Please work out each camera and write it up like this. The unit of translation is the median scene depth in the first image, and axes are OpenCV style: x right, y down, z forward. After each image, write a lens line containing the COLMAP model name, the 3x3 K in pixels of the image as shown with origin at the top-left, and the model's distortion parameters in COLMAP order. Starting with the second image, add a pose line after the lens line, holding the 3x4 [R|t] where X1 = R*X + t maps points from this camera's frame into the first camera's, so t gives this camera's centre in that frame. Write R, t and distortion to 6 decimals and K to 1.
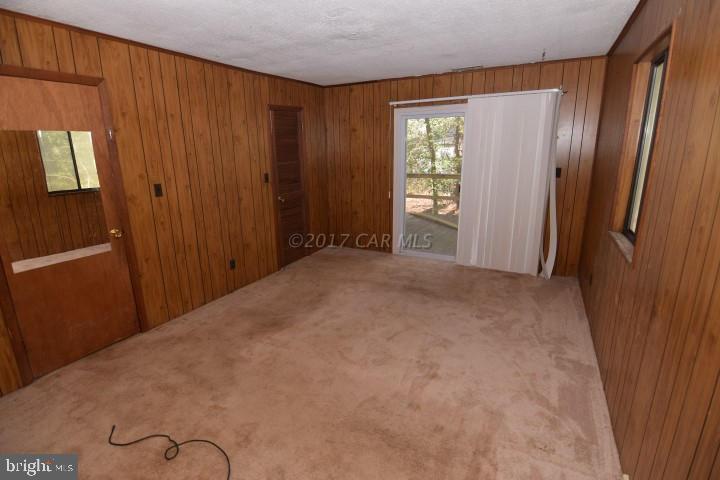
lens RADIAL K [[349.2, 0, 361.3], [0, 349.2, 242.8], [0, 0, 1]] dist [-0.004528, -0.011163]
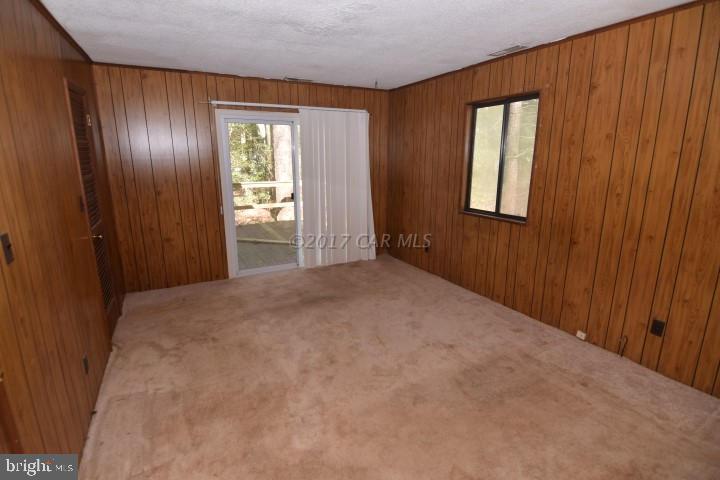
lens RADIAL K [[349.2, 0, 360.7], [0, 349.2, 235.2], [0, 0, 1]] dist [-0.004528, -0.011163]
pose [[0.557101, -0.171726, 0.812495, -0.488914], [0.208480, 0.975974, 0.063330, -0.071247], [-0.803850, 0.134108, 0.579518, 0.291585]]
